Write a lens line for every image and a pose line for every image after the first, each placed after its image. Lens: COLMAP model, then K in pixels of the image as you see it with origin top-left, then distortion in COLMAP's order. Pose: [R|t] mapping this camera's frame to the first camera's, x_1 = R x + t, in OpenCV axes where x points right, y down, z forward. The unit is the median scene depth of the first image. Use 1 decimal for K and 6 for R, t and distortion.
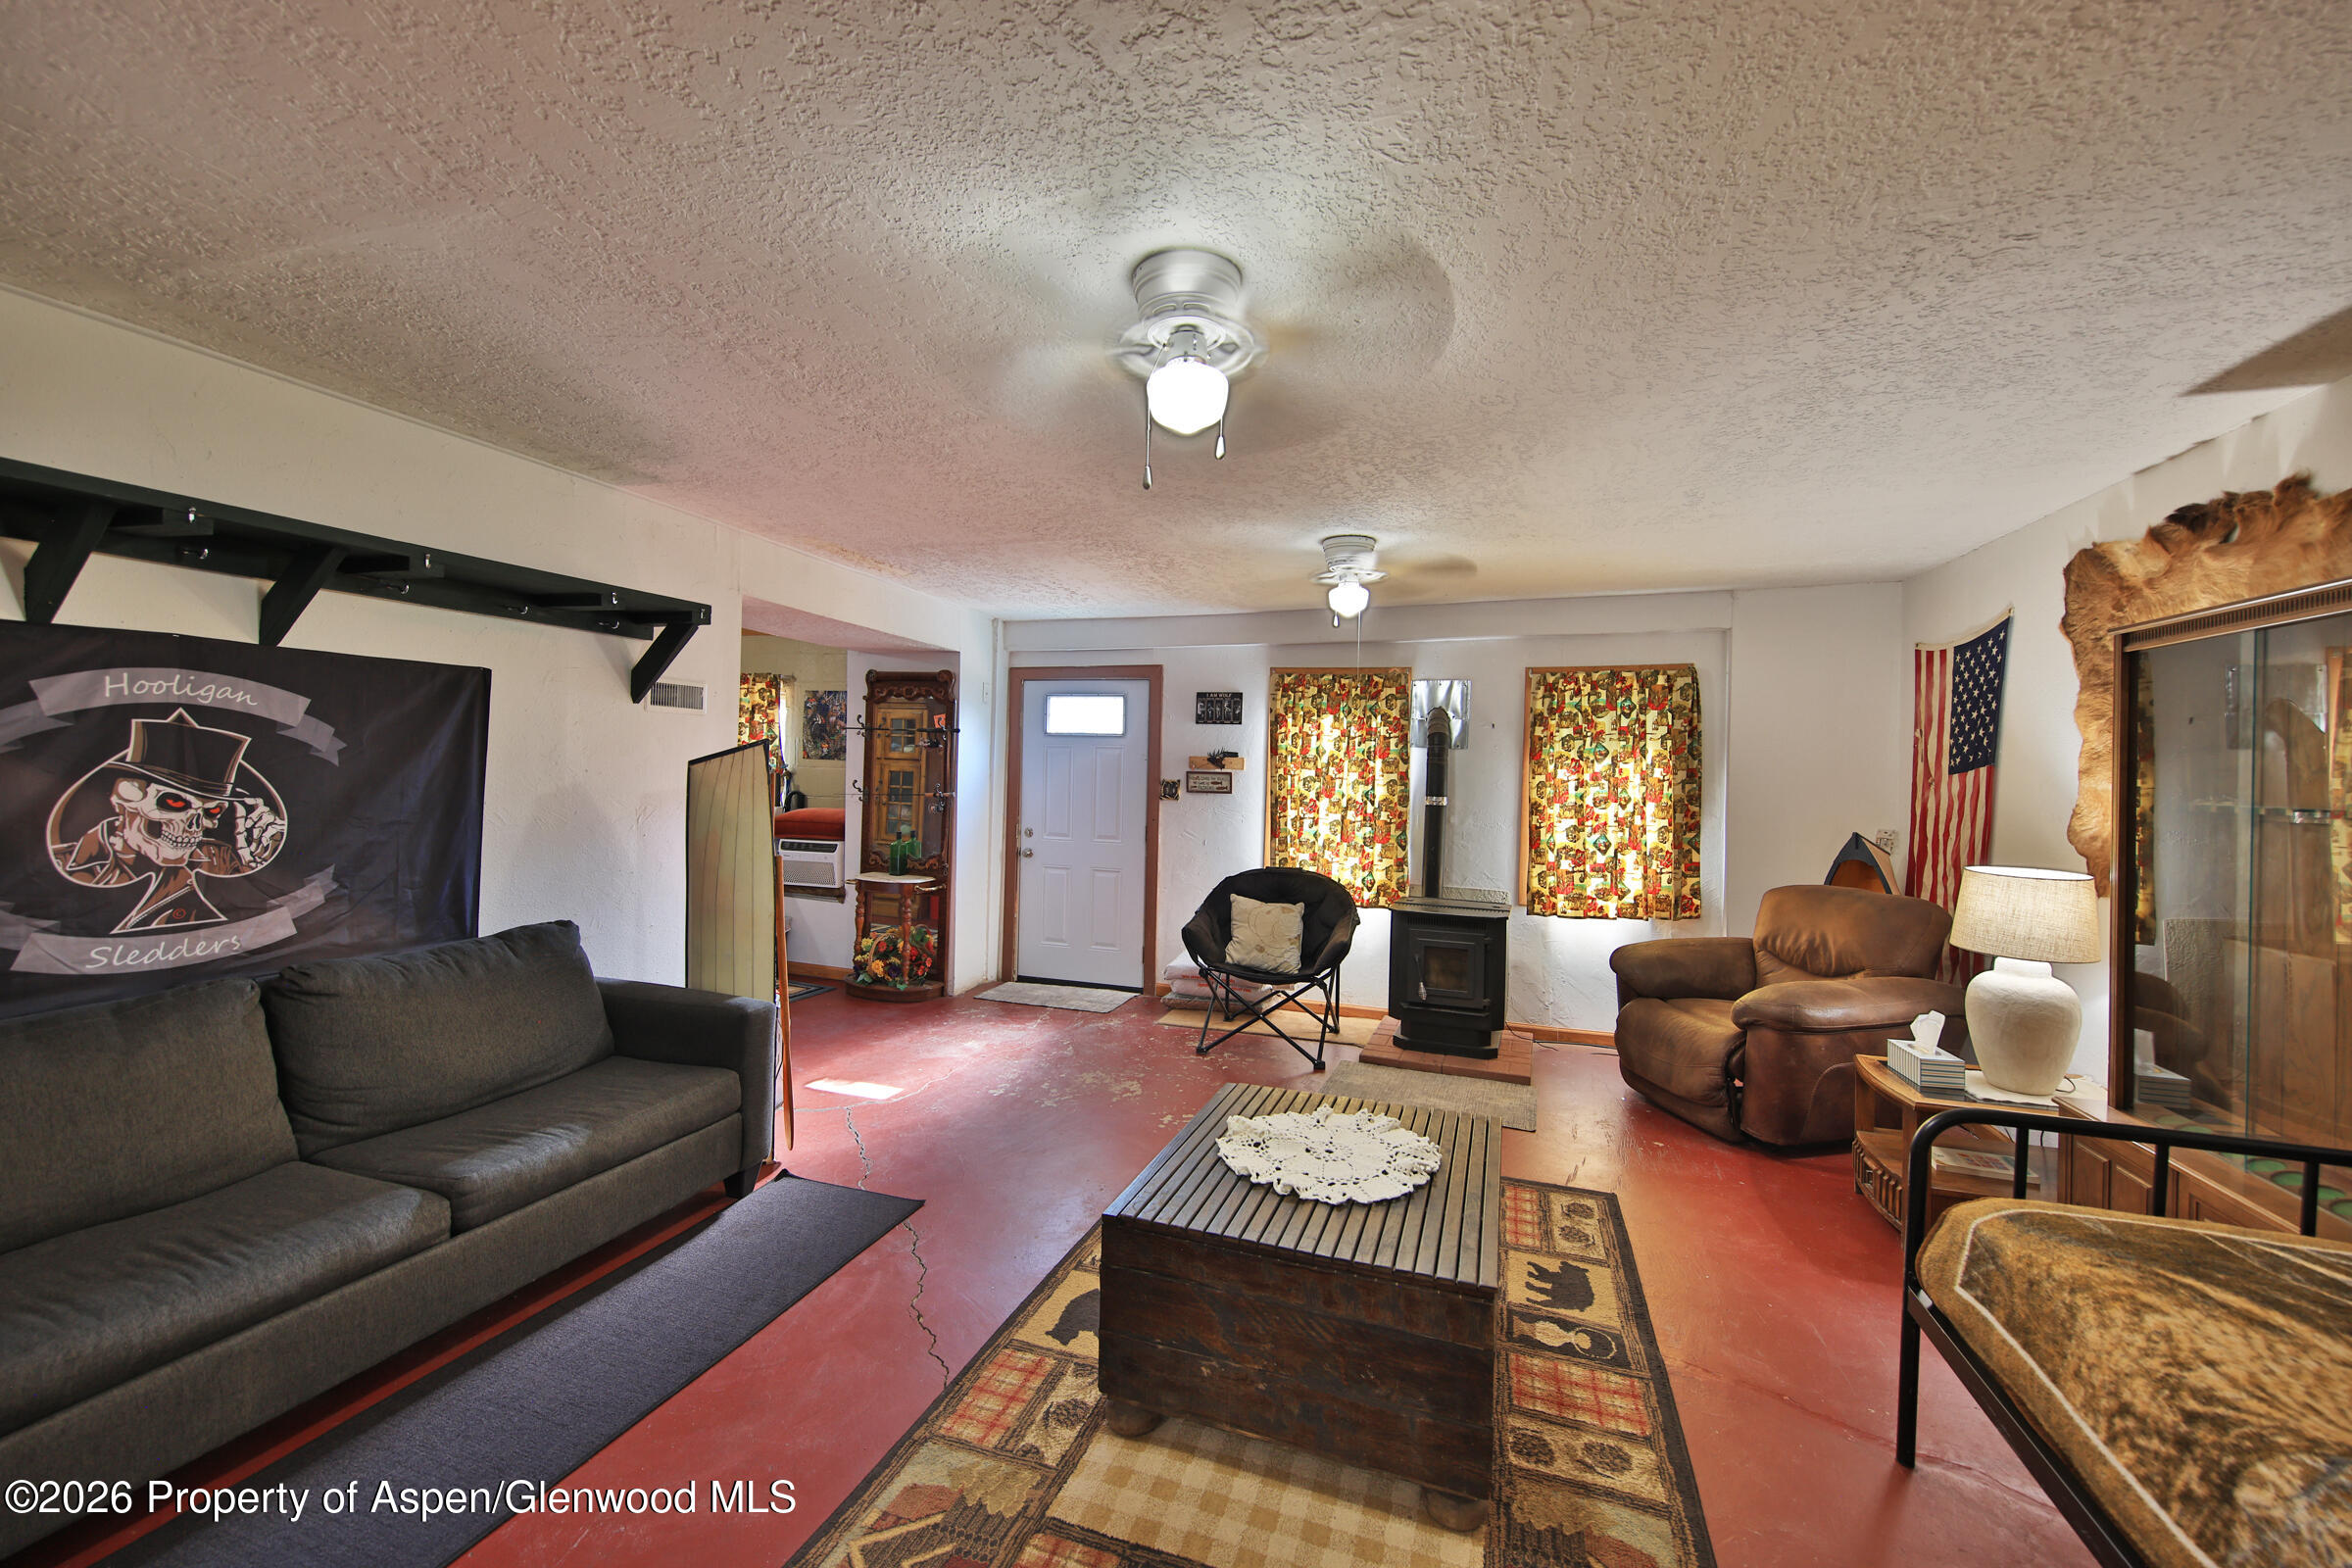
lens RADIAL K [[917.3, 0, 1176.2], [0, 917.3, 779.6], [0, 0, 1]] dist [0.010366, -0.005057]
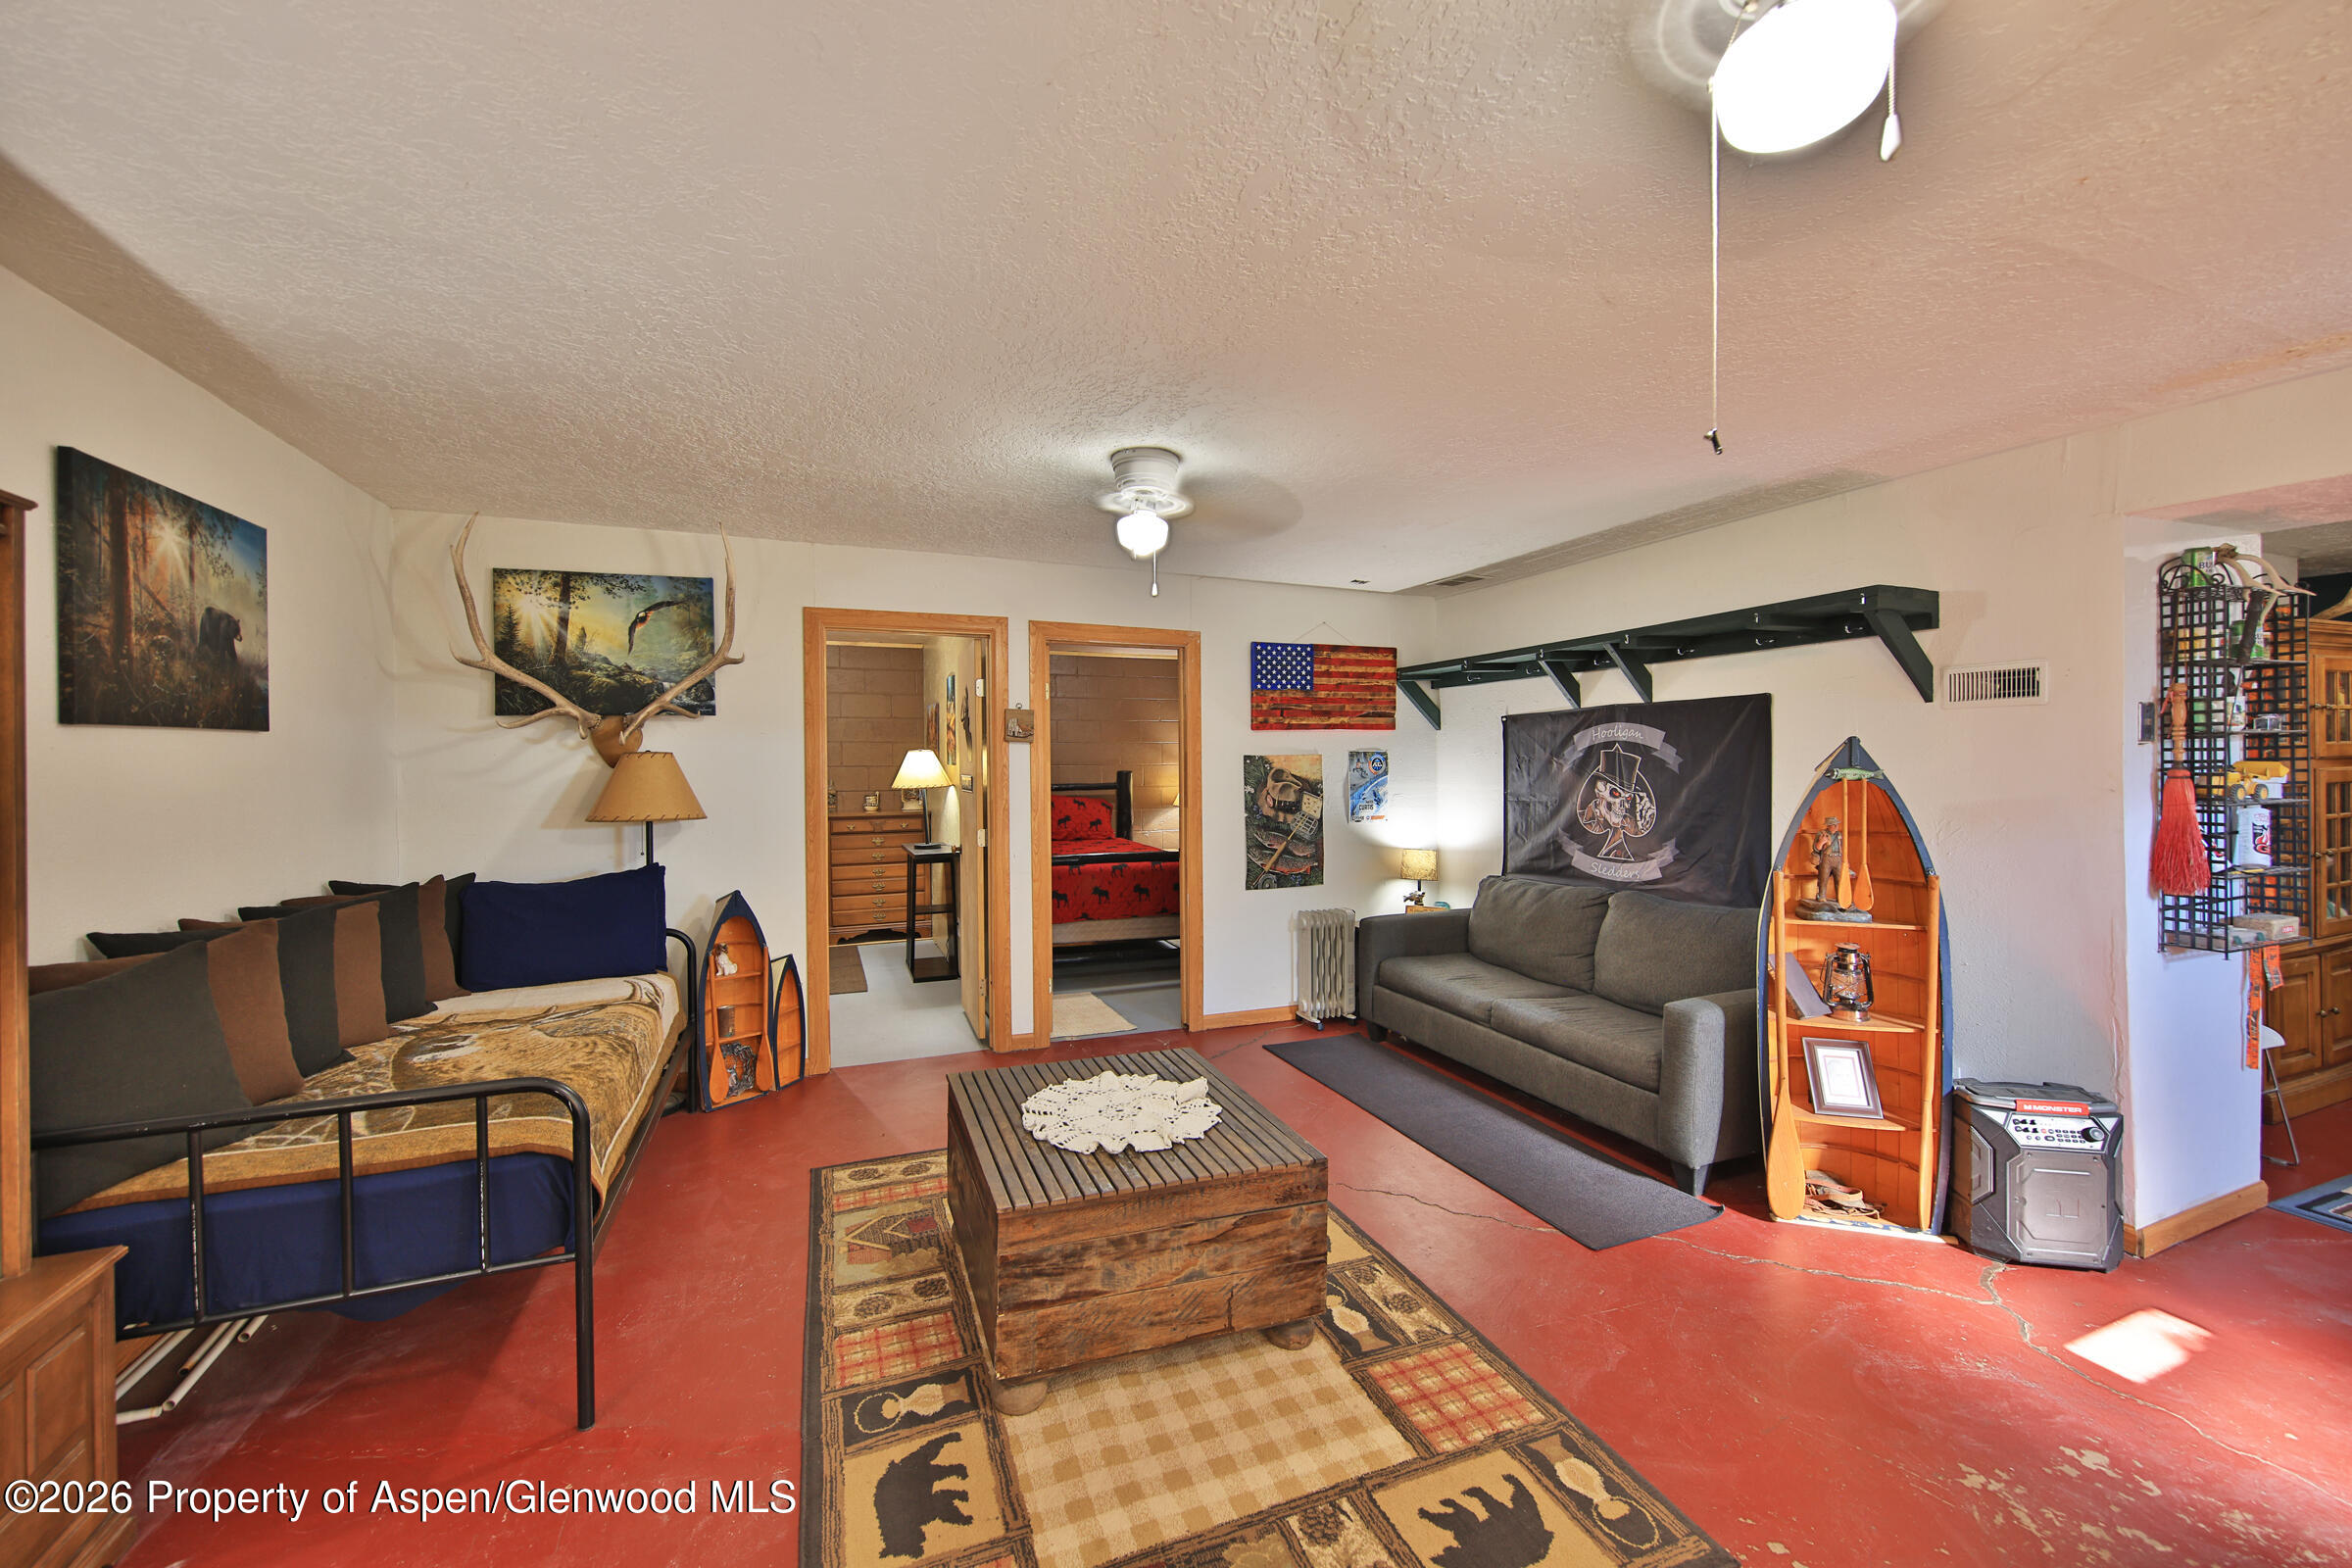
lens RADIAL K [[917.3, 0, 1184.4], [0, 917.3, 780.2], [0, 0, 1]] dist [0.010366, -0.005057]
pose [[-0.752478, -0.011819, -0.658511, 0.732326], [-0.024036, 0.999666, 0.009524, 0.001533], [0.658178, 0.022994, -0.752511, 1.642949]]
